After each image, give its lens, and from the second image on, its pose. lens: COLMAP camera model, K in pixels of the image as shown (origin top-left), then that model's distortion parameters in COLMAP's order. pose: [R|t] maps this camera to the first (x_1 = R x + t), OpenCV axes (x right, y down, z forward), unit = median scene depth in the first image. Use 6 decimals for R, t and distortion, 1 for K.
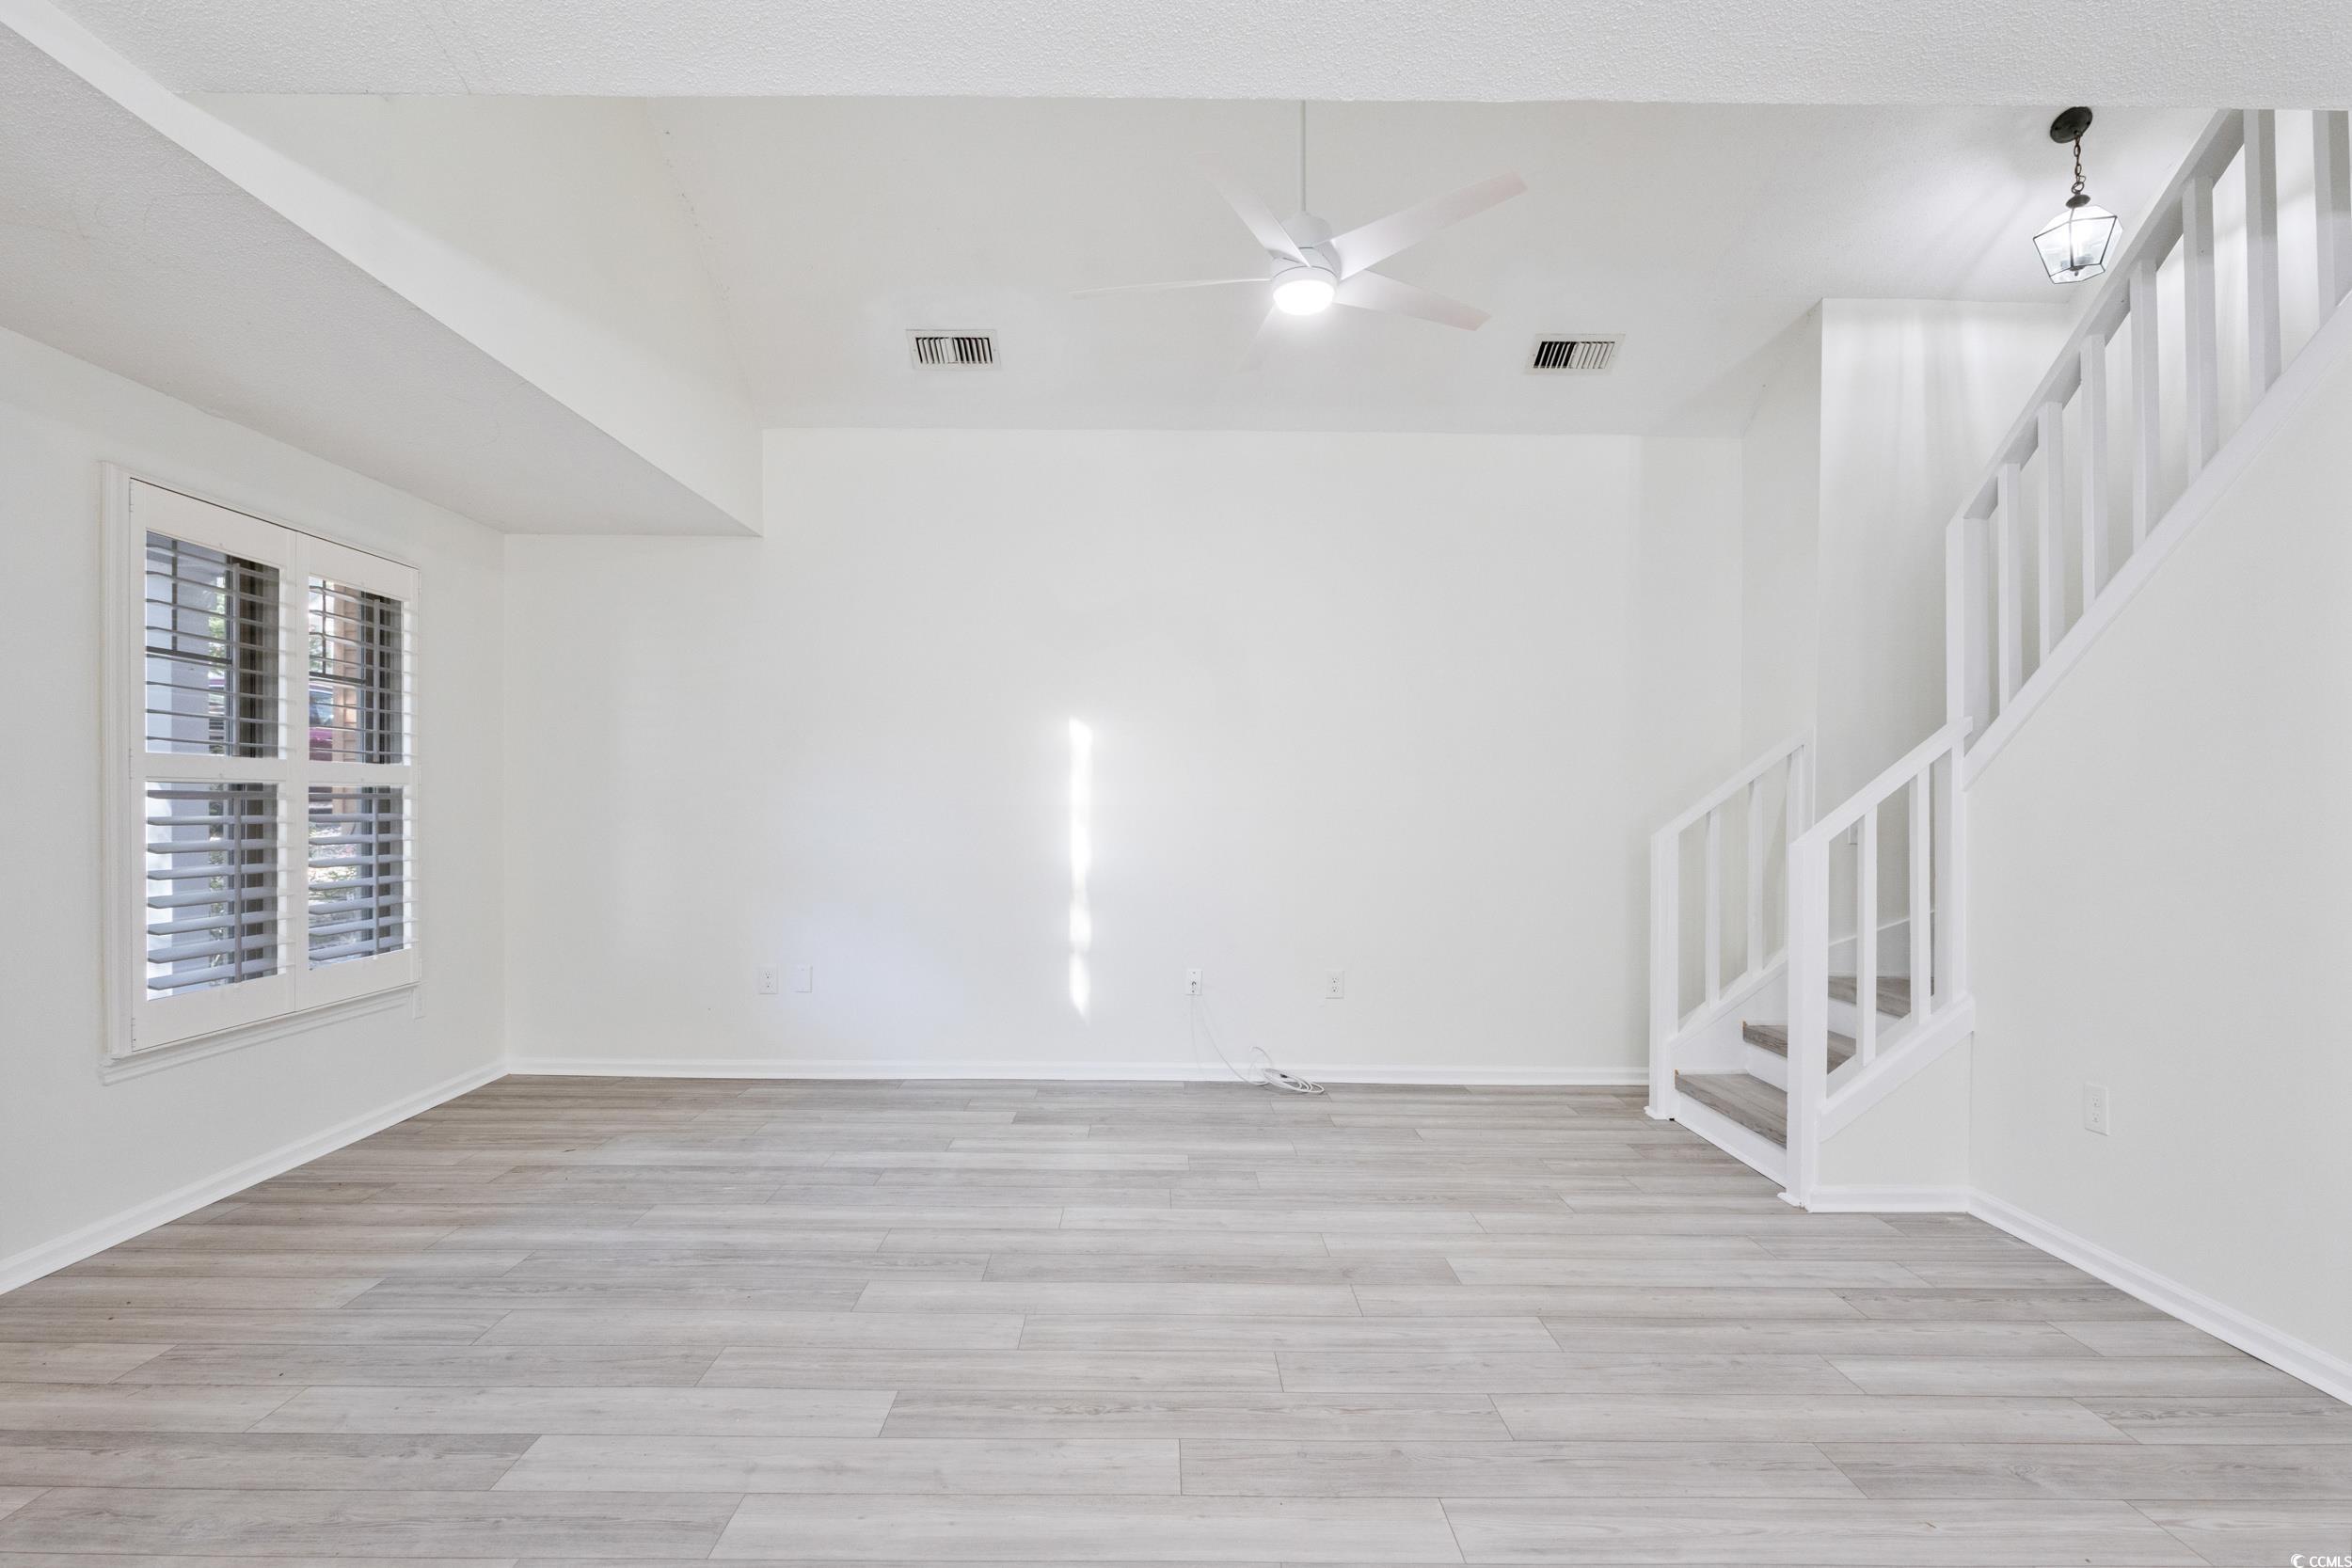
lens RADIAL K [[1226.2, 0, 1149.4], [0, 1226.2, 804.8], [0, 0, 1]] dist [-0.011460, 0.002846]
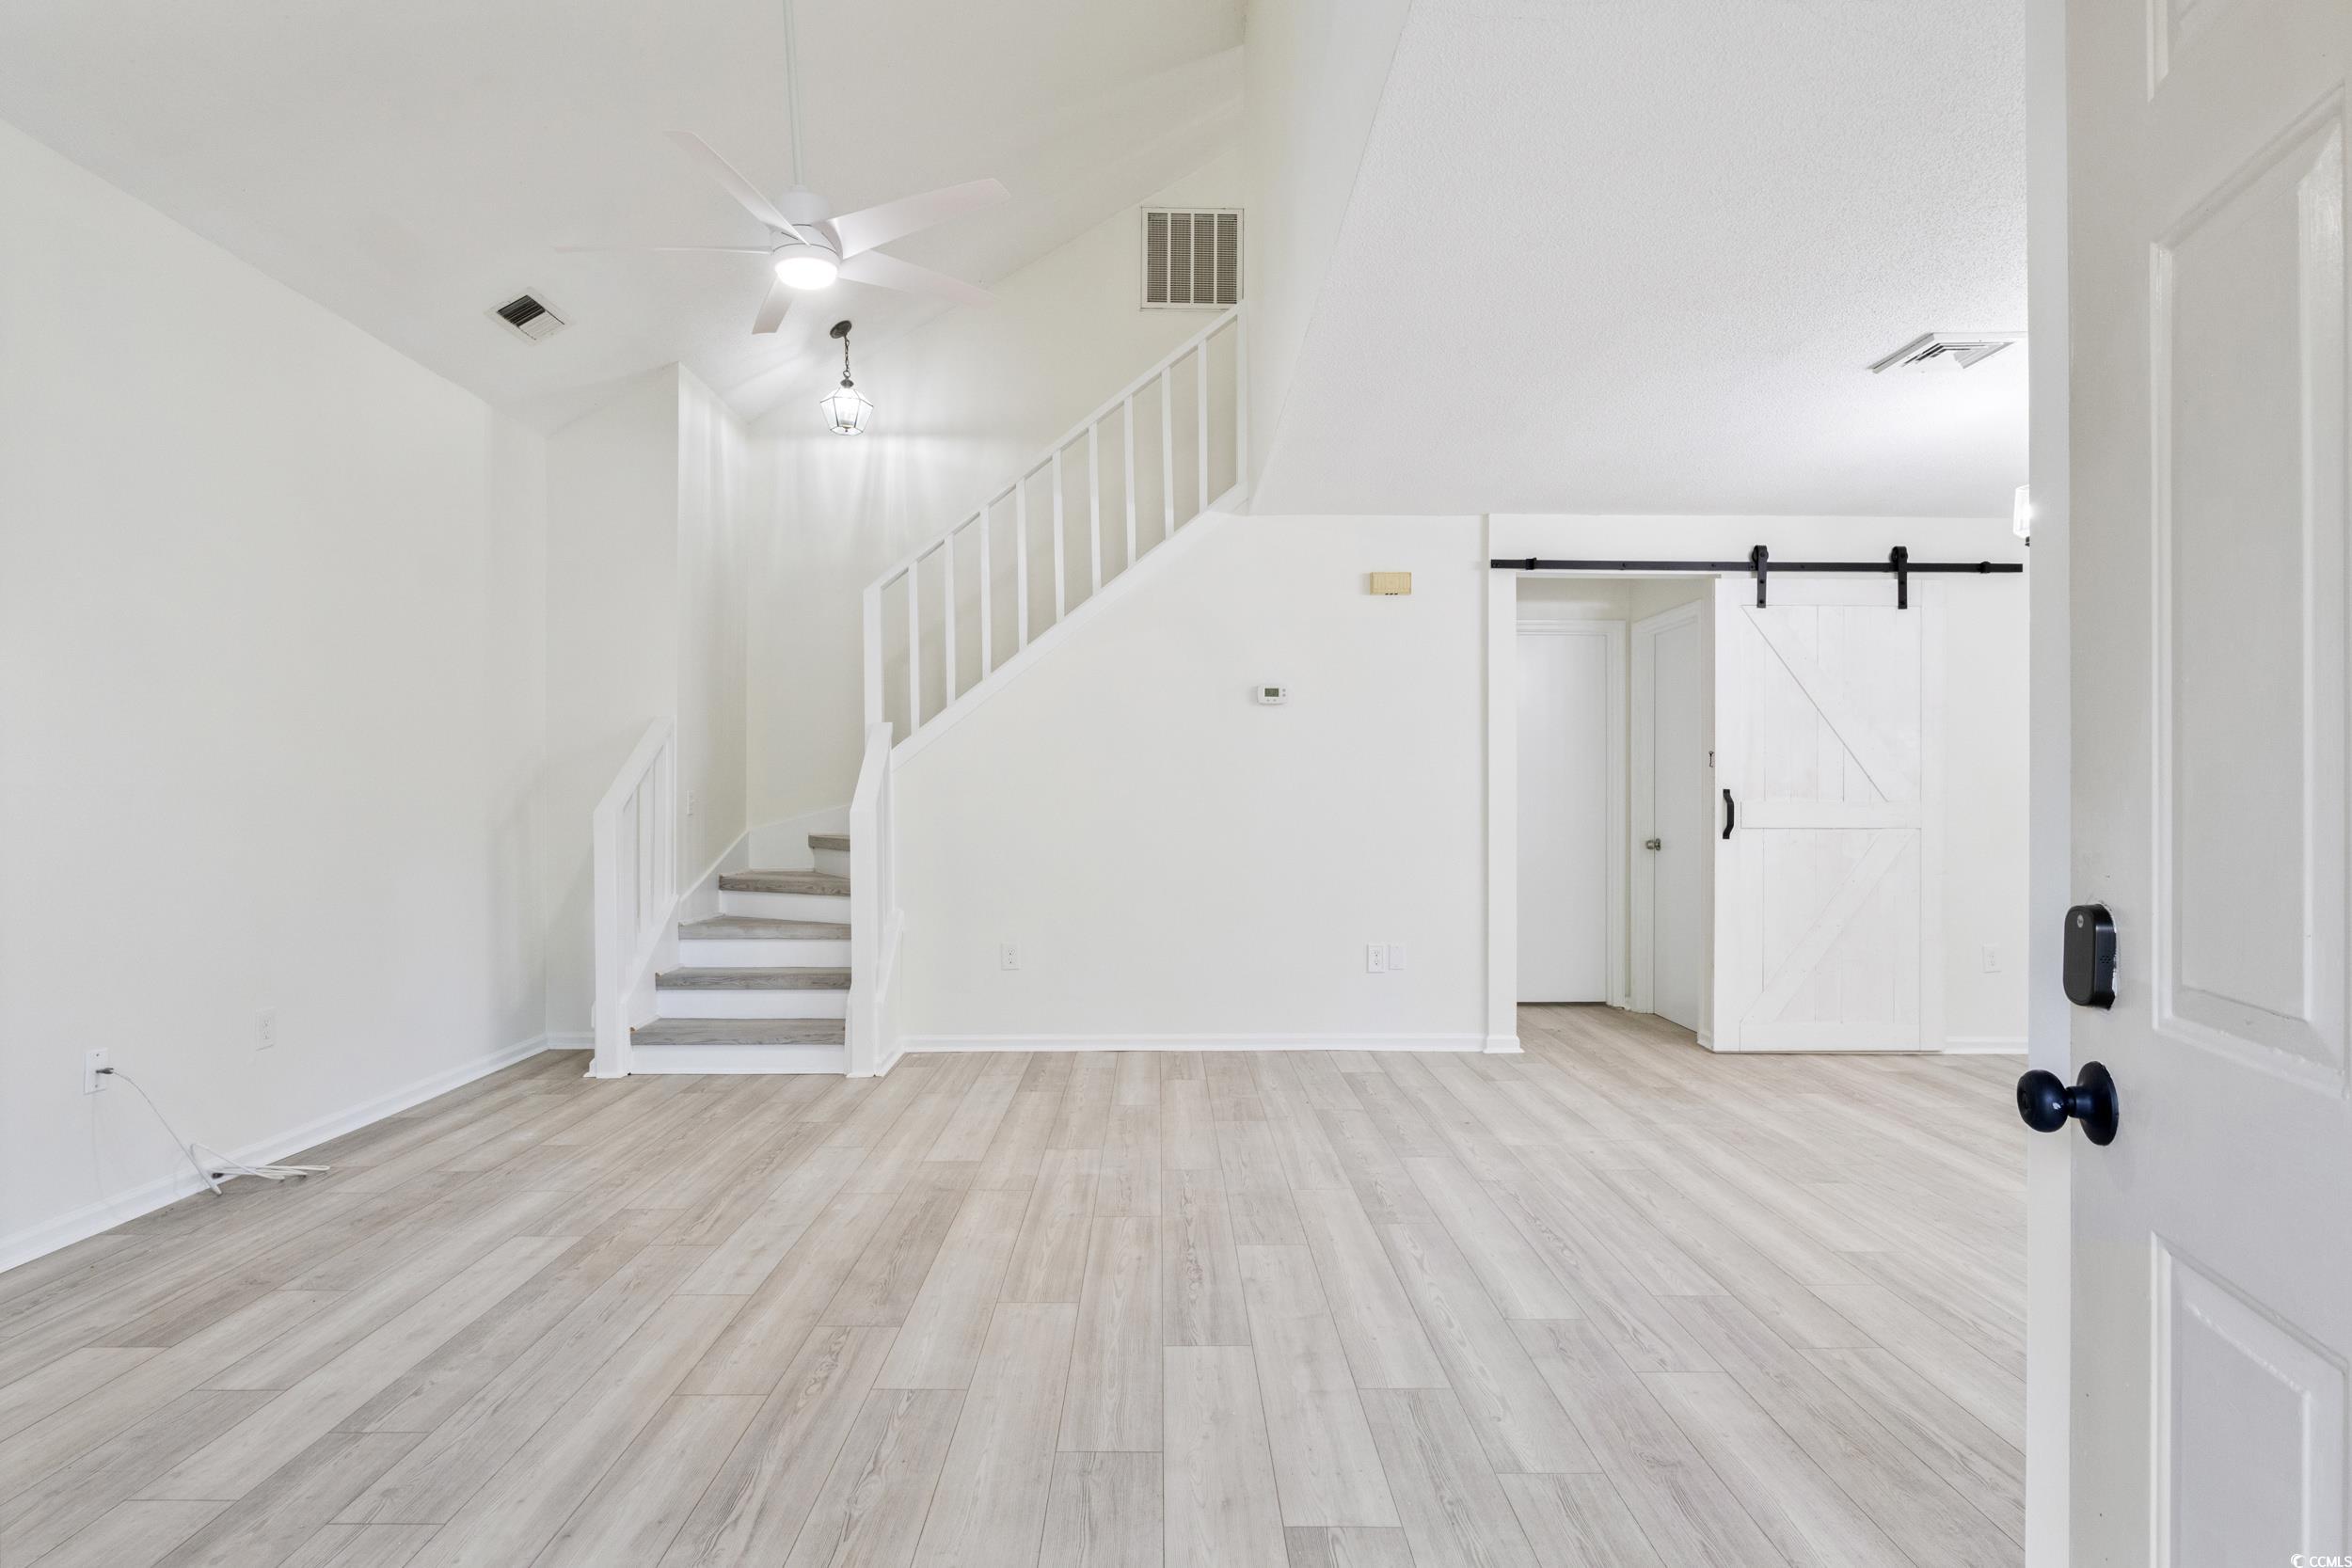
lens RADIAL K [[1226.2, 0, 1171.7], [0, 1226.2, 789.2], [0, 0, 1]] dist [-0.011460, 0.002846]
pose [[-0.017284, 0.000179, 0.999851, -0.966123], [0.002042, 0.999998, -0.000144, 0.010875], [-0.999849, 0.002039, -0.017284, 0.794382]]
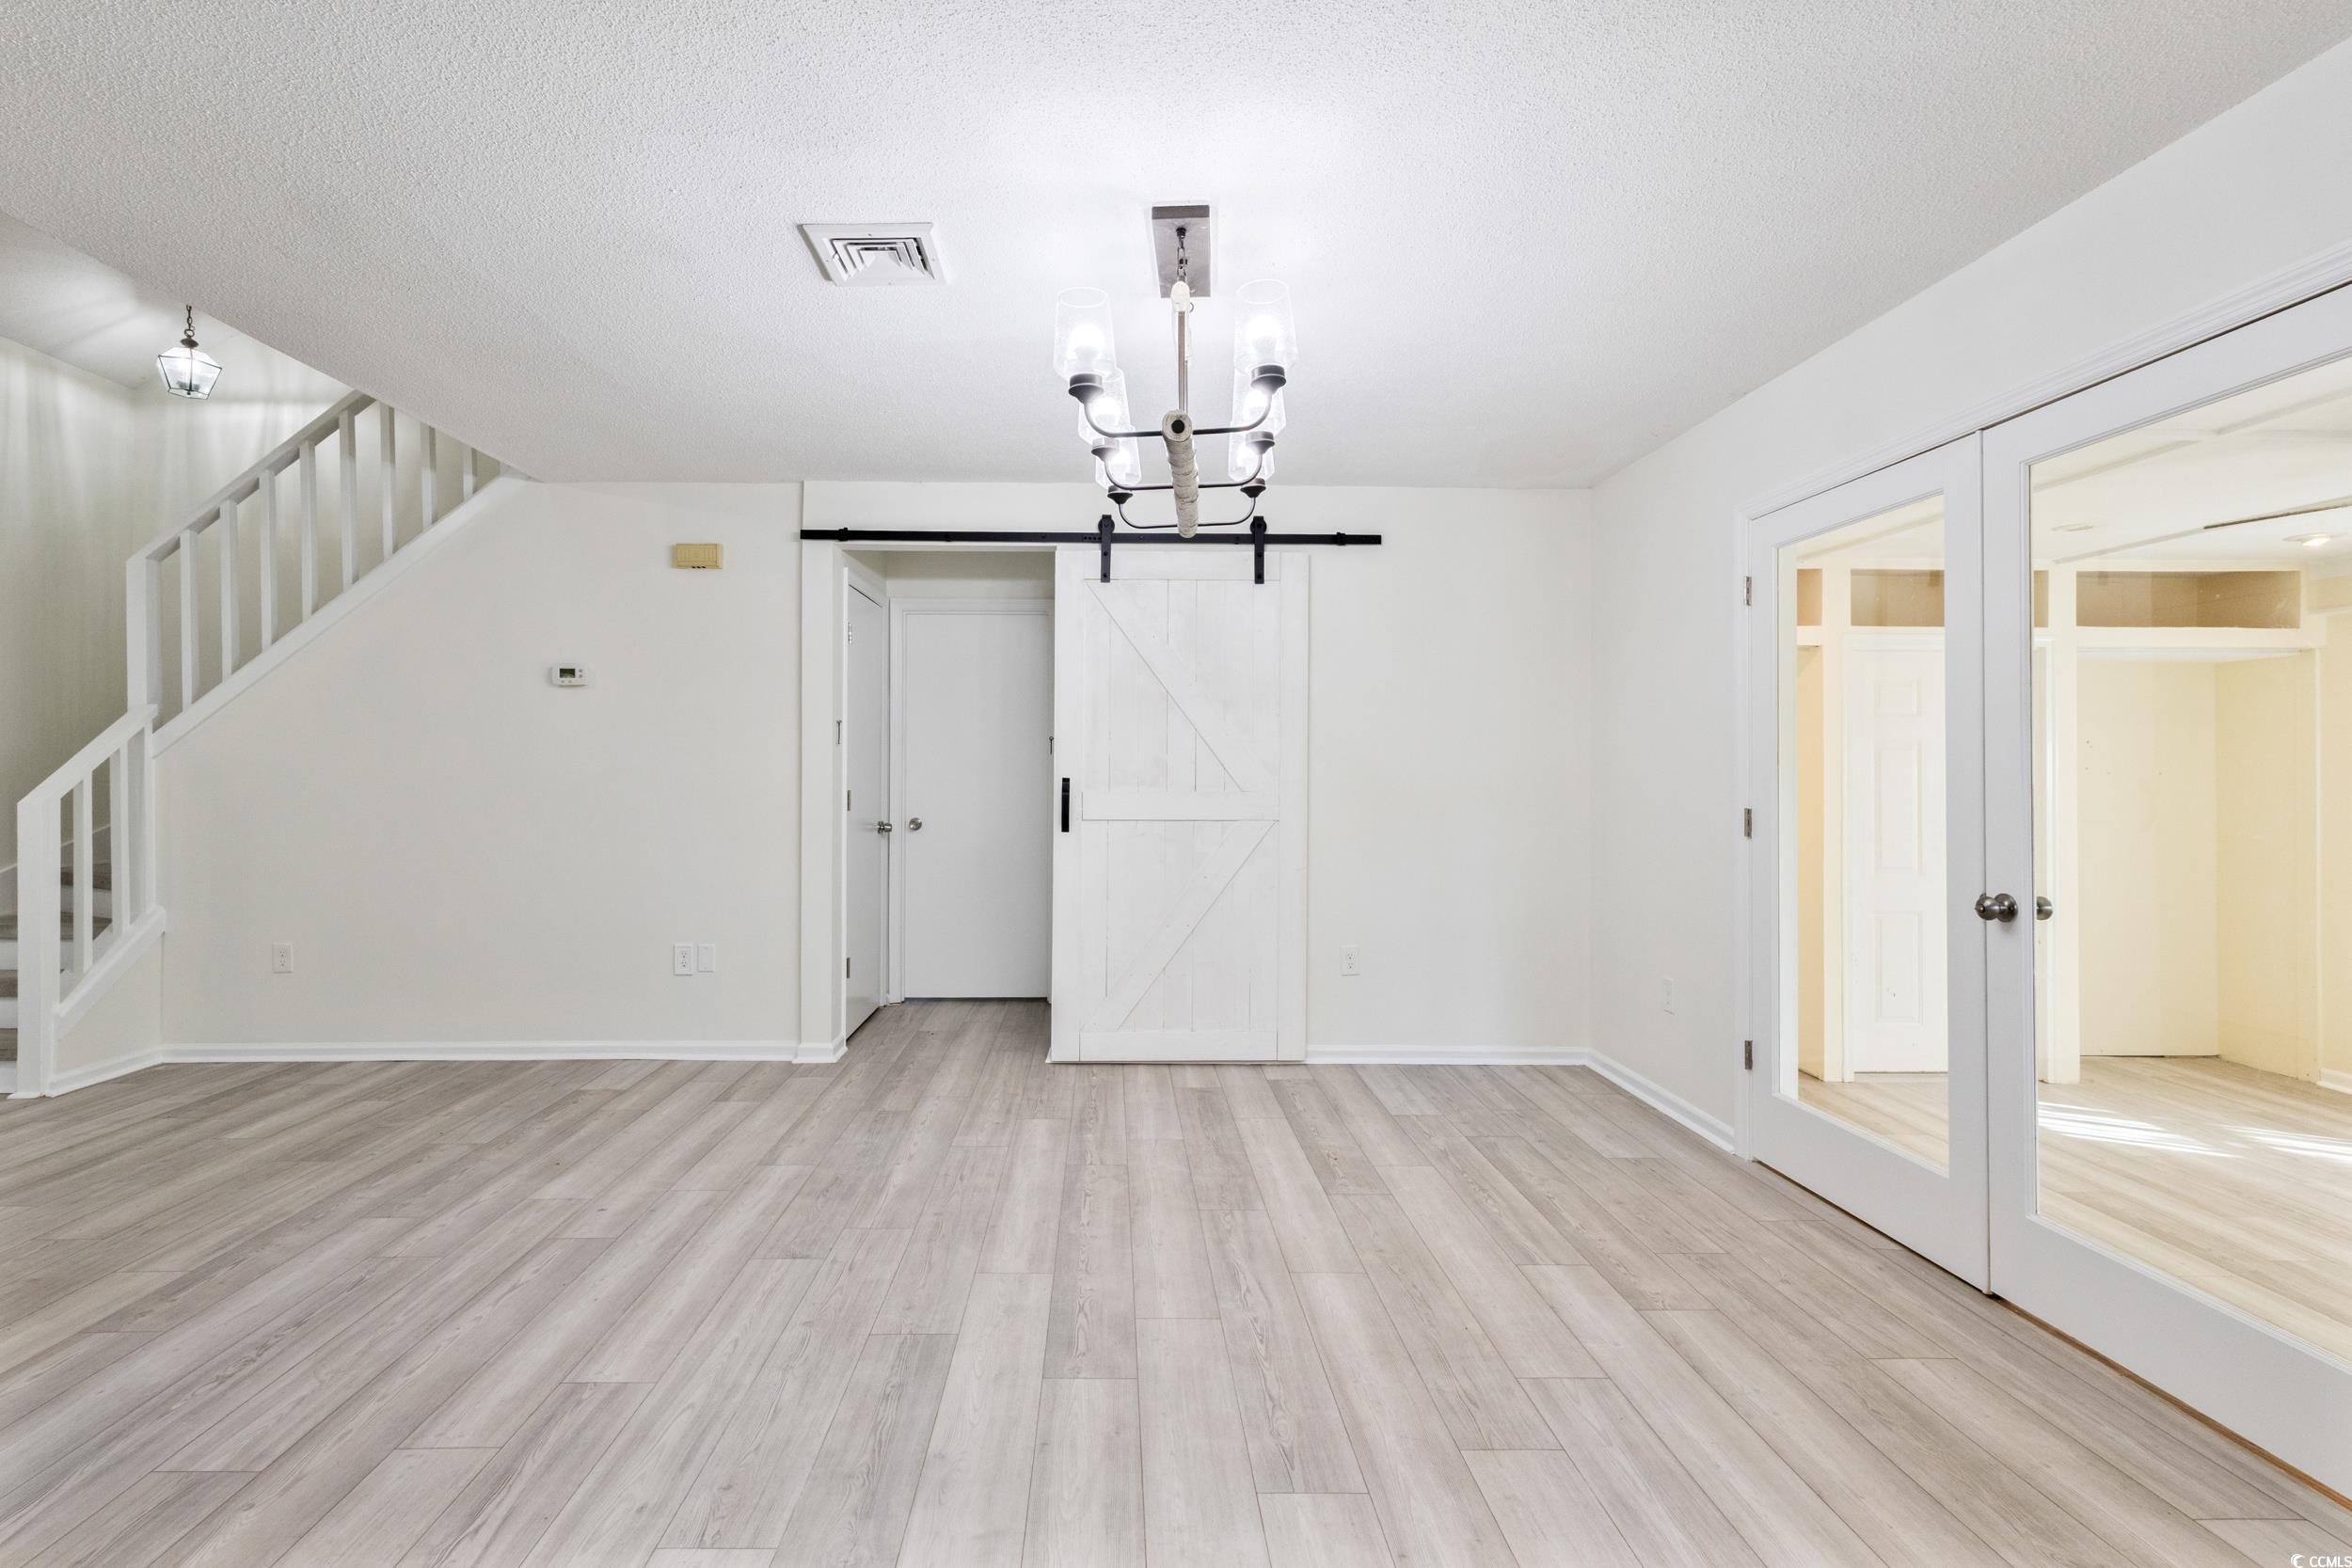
lens RADIAL K [[1107.3, 0, 1128.0], [0, 1107.3, 761.5], [0, 0, 1]] dist [0.006394, 0.000849]
pose [[-0.020678, 0.004321, 0.999777, -0.703053], [0.000788, 0.999990, -0.004306, -0.002858], [-0.999786, 0.000698, -0.020682, -0.082044]]
